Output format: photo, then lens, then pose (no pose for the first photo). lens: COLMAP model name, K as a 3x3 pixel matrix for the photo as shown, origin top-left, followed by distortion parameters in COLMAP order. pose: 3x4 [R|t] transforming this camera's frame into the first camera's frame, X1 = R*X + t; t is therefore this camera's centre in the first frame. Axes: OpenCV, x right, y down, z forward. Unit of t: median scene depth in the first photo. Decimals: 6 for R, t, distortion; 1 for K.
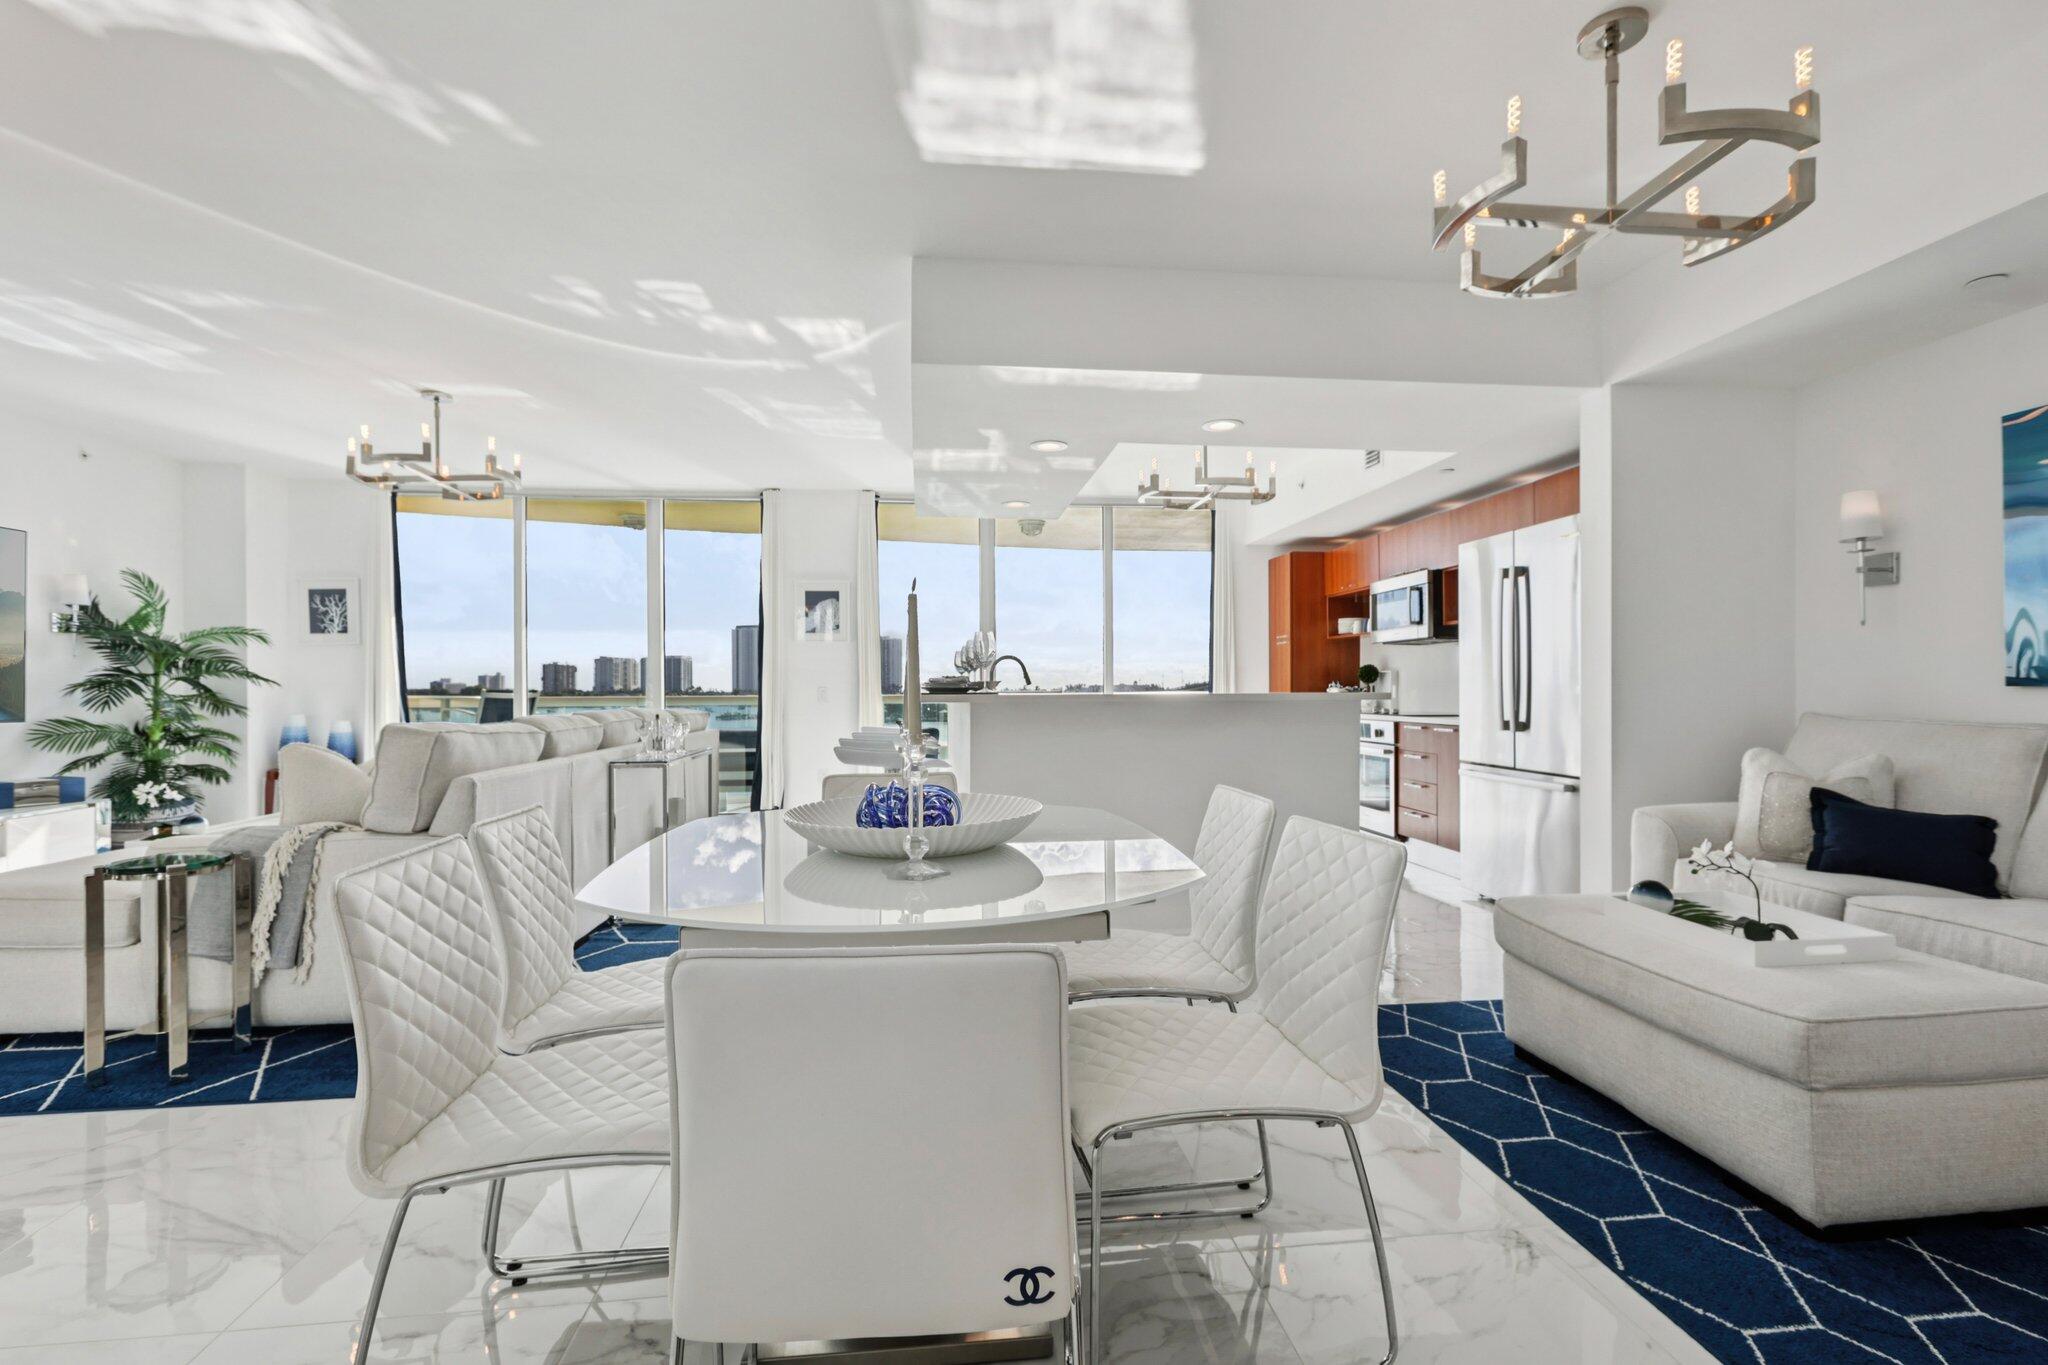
lens RADIAL K [[913.0, 0, 1031.3], [0, 913.0, 689.2], [0, 0, 1]] dist [0.003192, -0.000956]
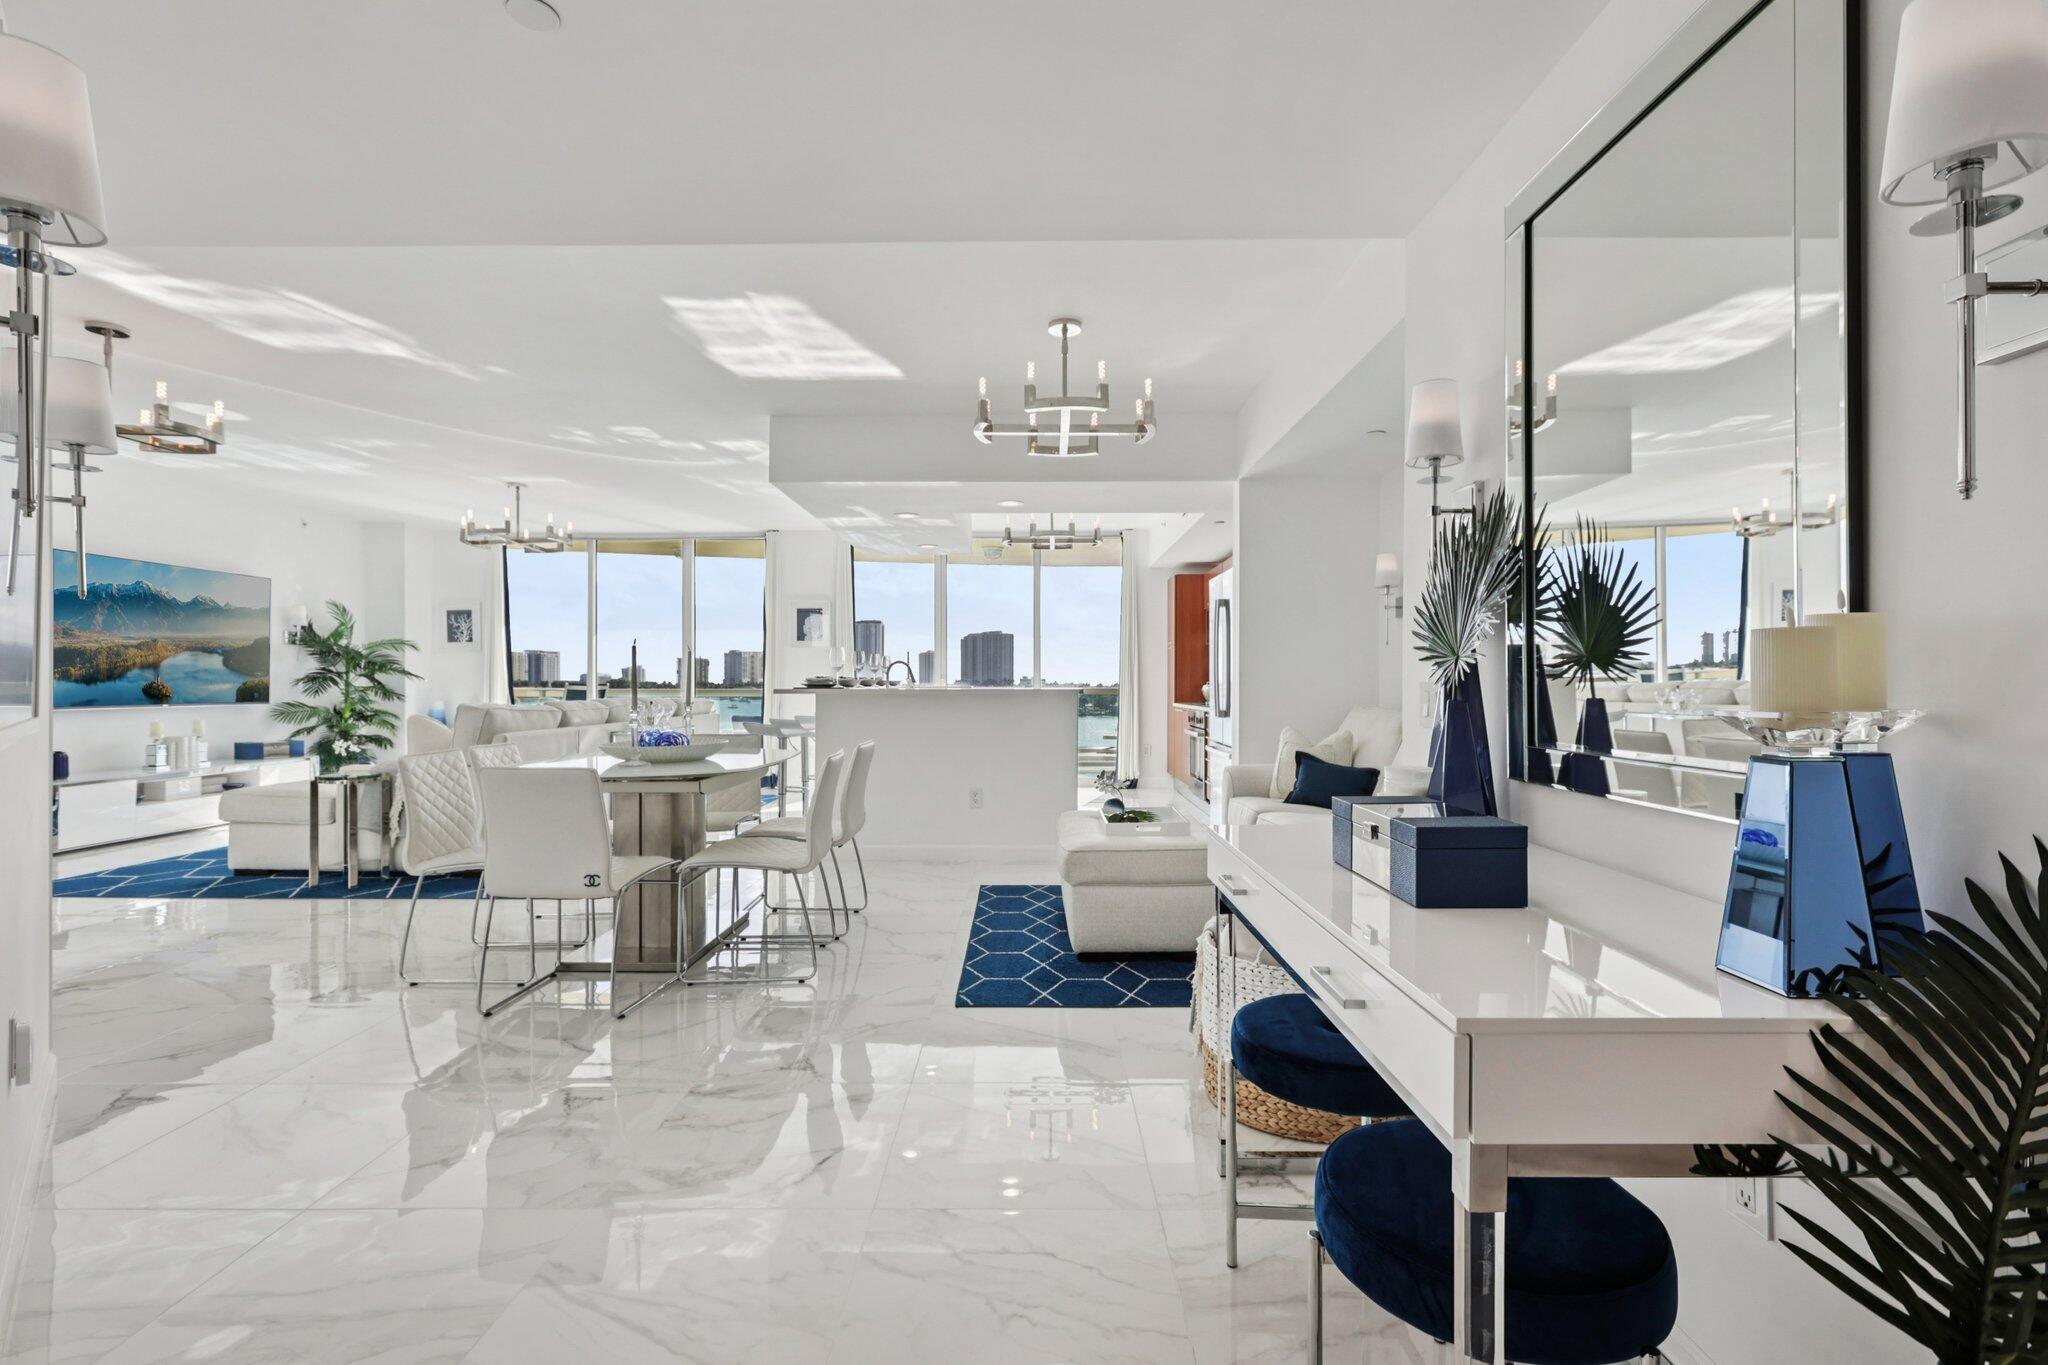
lens RADIAL K [[913.0, 0, 1014.9], [0, 913.0, 696.8], [0, 0, 1]] dist [0.003192, -0.000956]
pose [[0.990477, 0.005938, -0.137548, 0.310964], [-0.004042, 0.999893, 0.014055, -0.001764], [0.137616, -0.013365, 0.990395, -0.309955]]
